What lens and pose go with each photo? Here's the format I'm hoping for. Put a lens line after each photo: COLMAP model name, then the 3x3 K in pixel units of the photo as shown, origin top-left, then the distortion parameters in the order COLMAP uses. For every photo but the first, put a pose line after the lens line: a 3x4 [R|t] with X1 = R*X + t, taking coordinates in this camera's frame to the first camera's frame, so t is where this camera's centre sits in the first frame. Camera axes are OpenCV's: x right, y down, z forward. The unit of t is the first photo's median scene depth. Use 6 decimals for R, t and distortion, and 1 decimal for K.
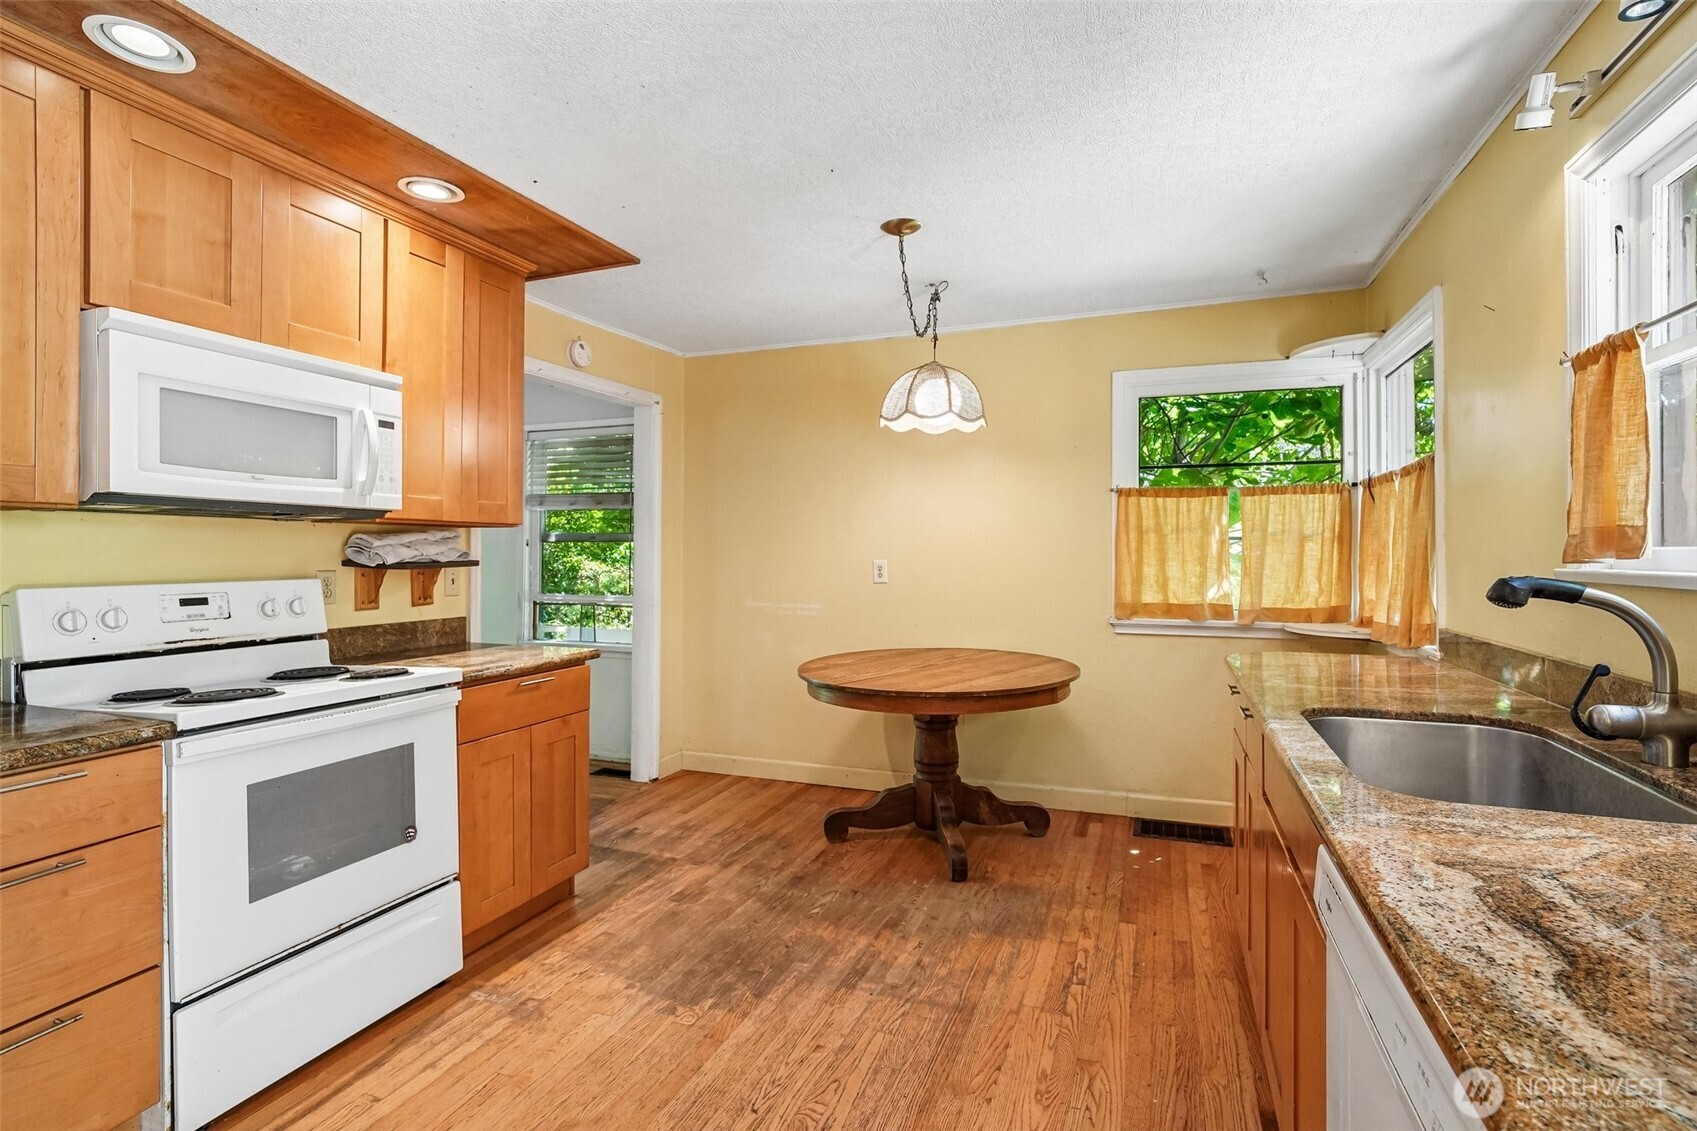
lens RADIAL K [[825.1, 0, 861.0], [0, 825.1, 550.7], [0, 0, 1]] dist [-0.015566, 0.005721]
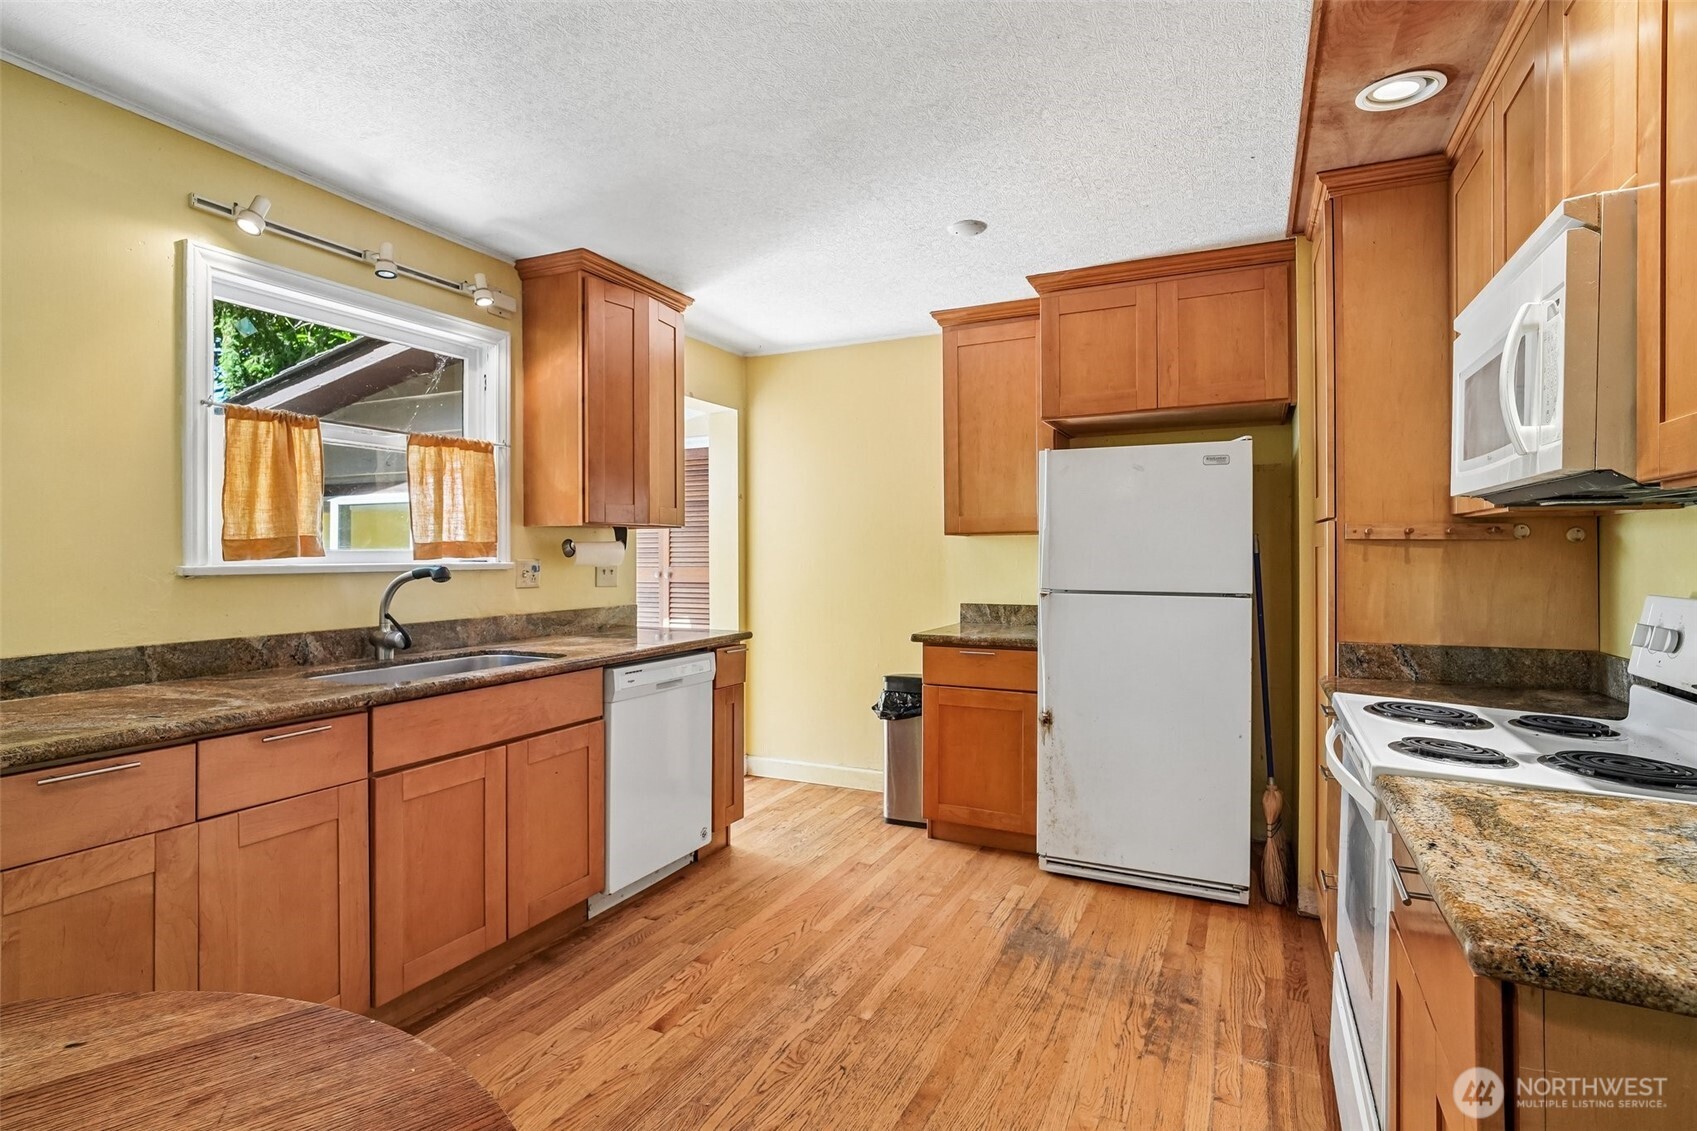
lens RADIAL K [[825.1, 0, 834.2], [0, 825.1, 557.2], [0, 0, 1]] dist [-0.015566, 0.005721]
pose [[-0.993235, -0.000872, 0.116120, -0.142887], [-0.000393, 0.999991, 0.004149, 0.001029], [-0.116123, 0.004075, -0.993226, 1.216280]]
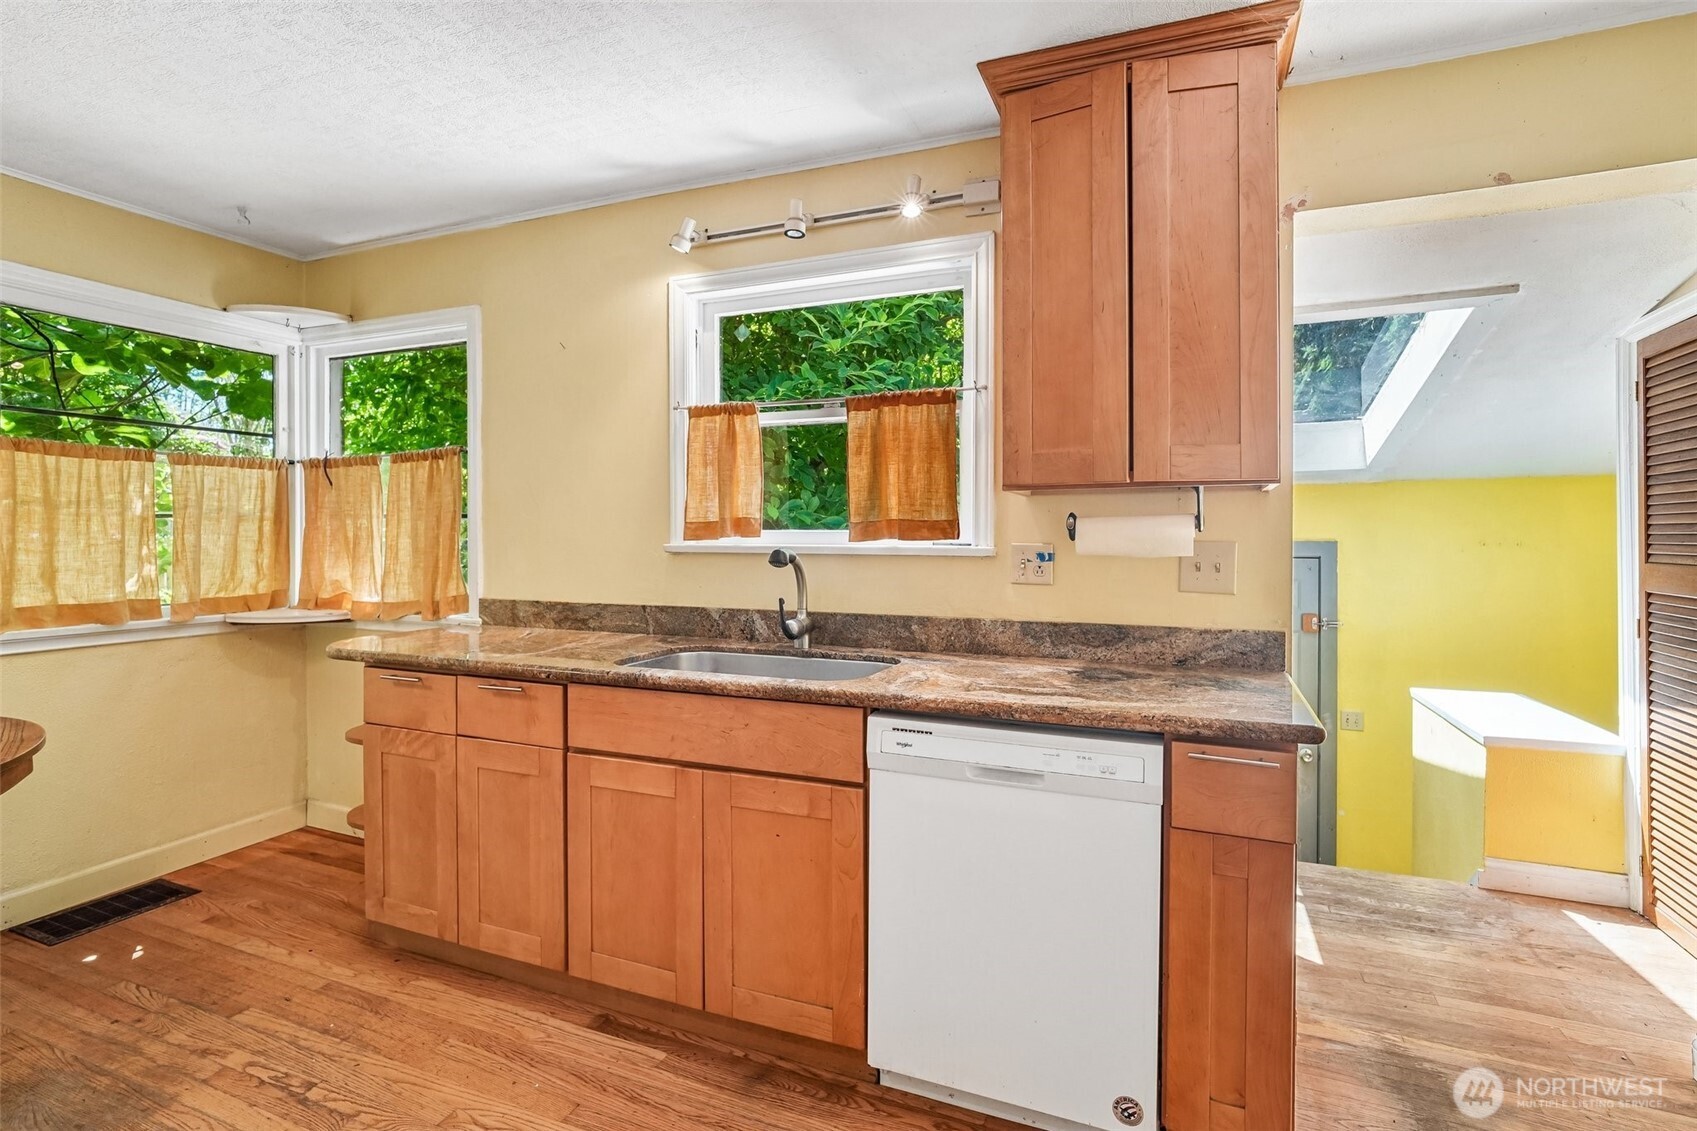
lens RADIAL K [[825.1, 0, 852.5], [0, 825.1, 532.4], [0, 0, 1]] dist [-0.015566, 0.005721]
pose [[0.034505, -0.000172, 0.999405, -0.372451], [-0.002939, 0.999996, 0.000274, -0.001123], [-0.999400, -0.002947, 0.034504, 0.349039]]
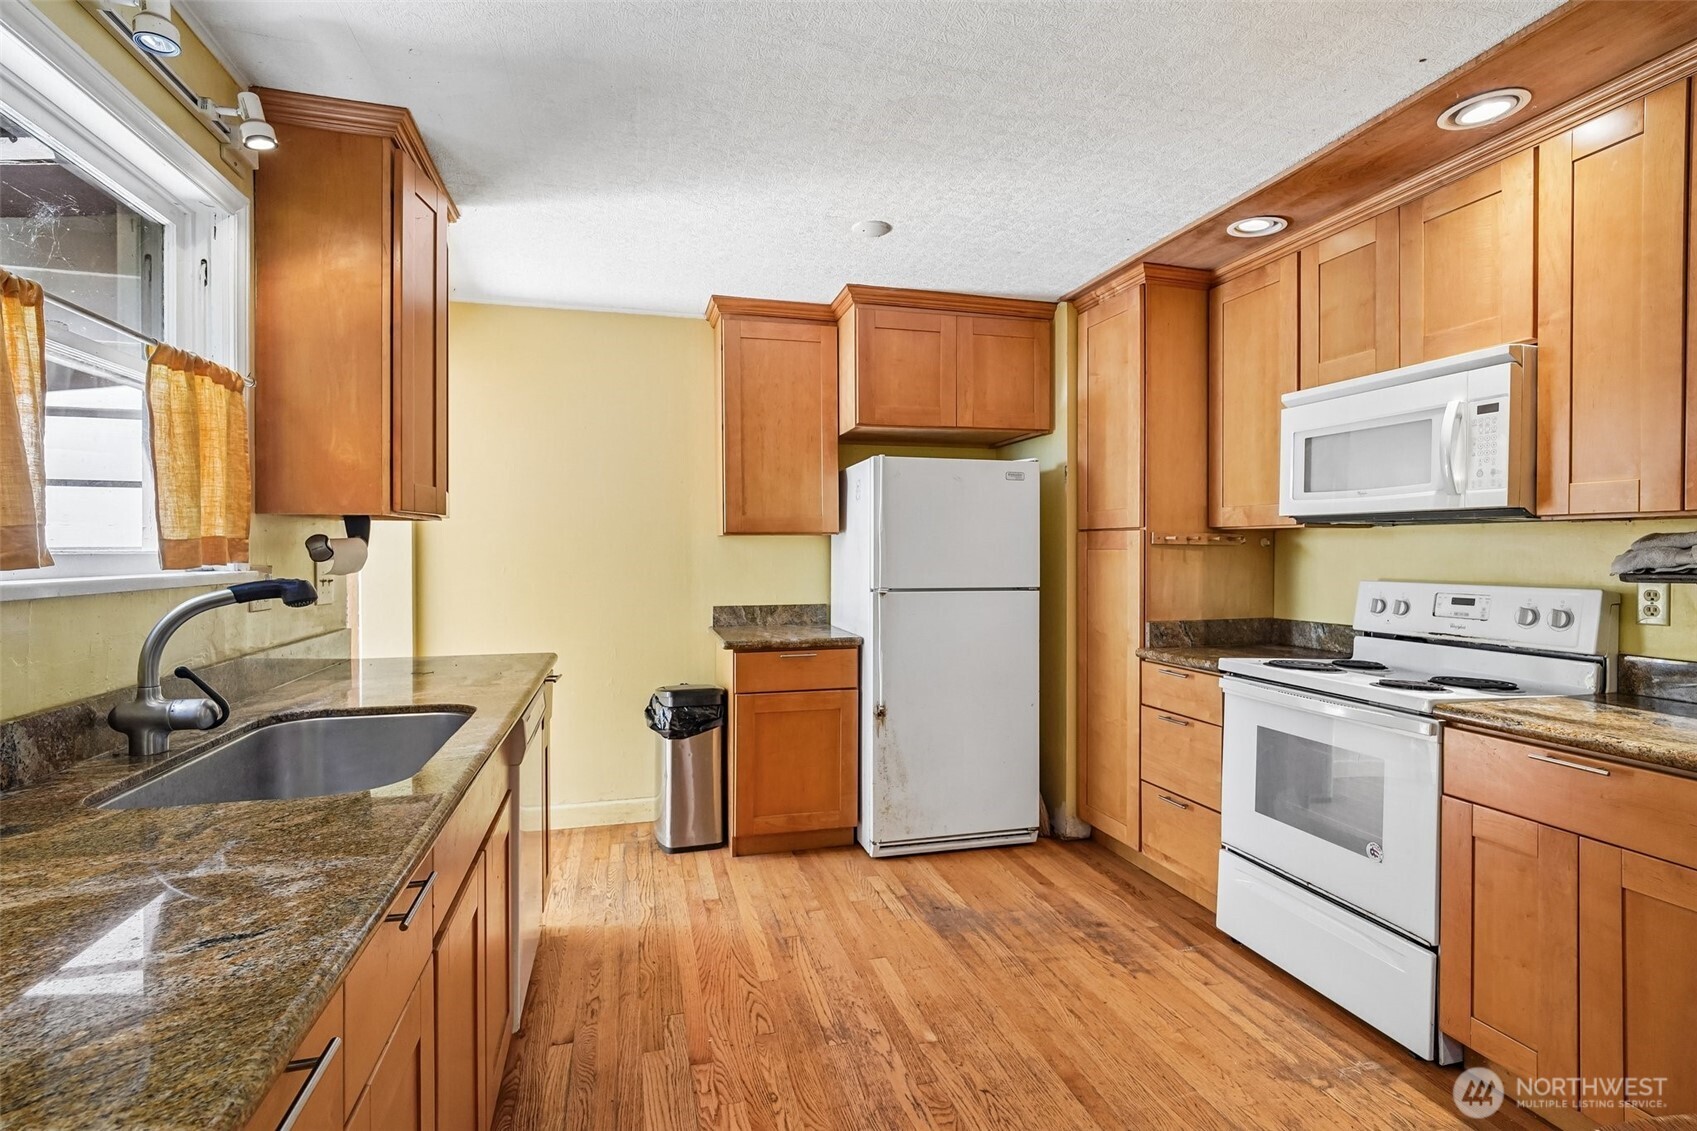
lens RADIAL K [[825.1, 0, 842.7], [0, 825.1, 558.0], [0, 0, 1]] dist [-0.015566, 0.005721]
pose [[-0.824544, 0.004385, -0.565781, 0.356747], [-0.000385, 0.999965, 0.008311, -0.003618], [0.565798, 0.007070, -0.824514, 1.027060]]
